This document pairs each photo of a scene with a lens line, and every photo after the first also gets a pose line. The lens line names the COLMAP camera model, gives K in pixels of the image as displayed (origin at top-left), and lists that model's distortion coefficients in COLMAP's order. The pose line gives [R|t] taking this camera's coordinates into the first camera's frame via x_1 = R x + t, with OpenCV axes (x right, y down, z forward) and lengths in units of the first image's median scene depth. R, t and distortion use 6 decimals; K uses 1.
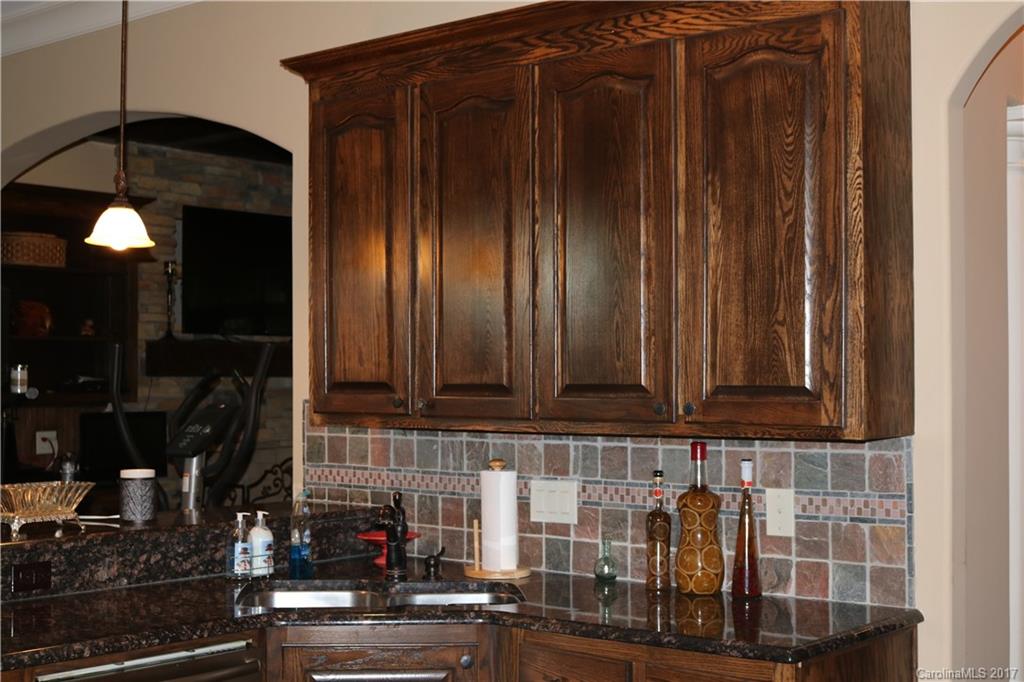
lens RADIAL K [[1438.1, 0, 512.0], [0, 1438.1, 341.0], [0, 0, 1]] dist [-0.032764, 0.071375]
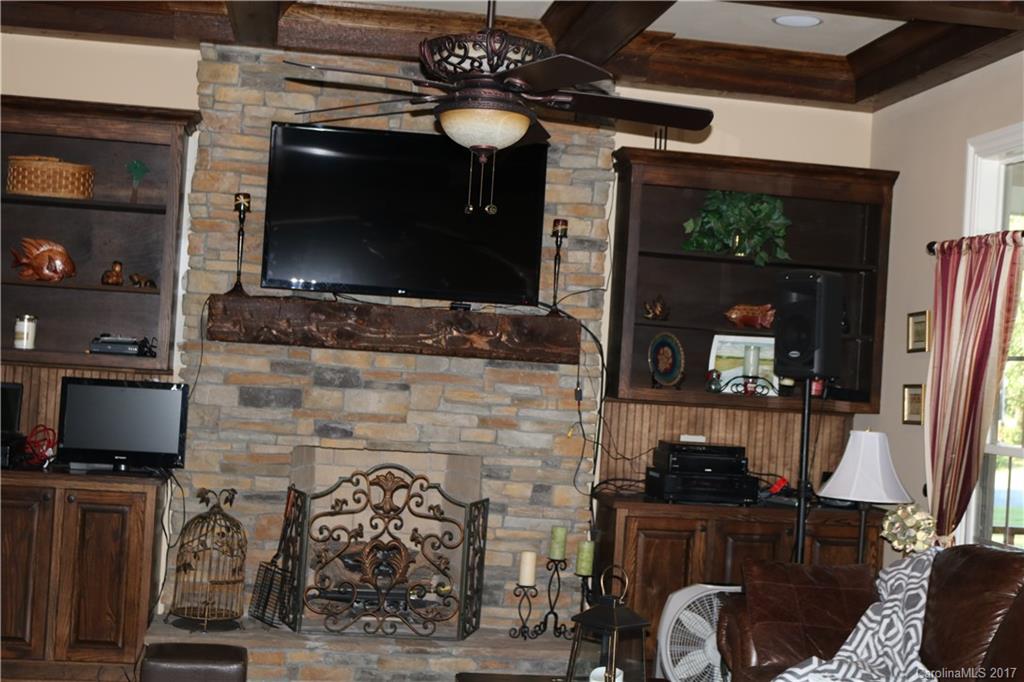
lens RADIAL K [[1438.1, 0, 512.0], [0, 1438.1, 341.0], [0, 0, 1]] dist [-0.032764, 0.071375]
pose [[0.746667, 0.044409, -0.663714, 0.382875], [-0.047320, 0.998787, 0.013594, 0.006134], [0.663513, 0.021257, 0.747863, 0.513679]]
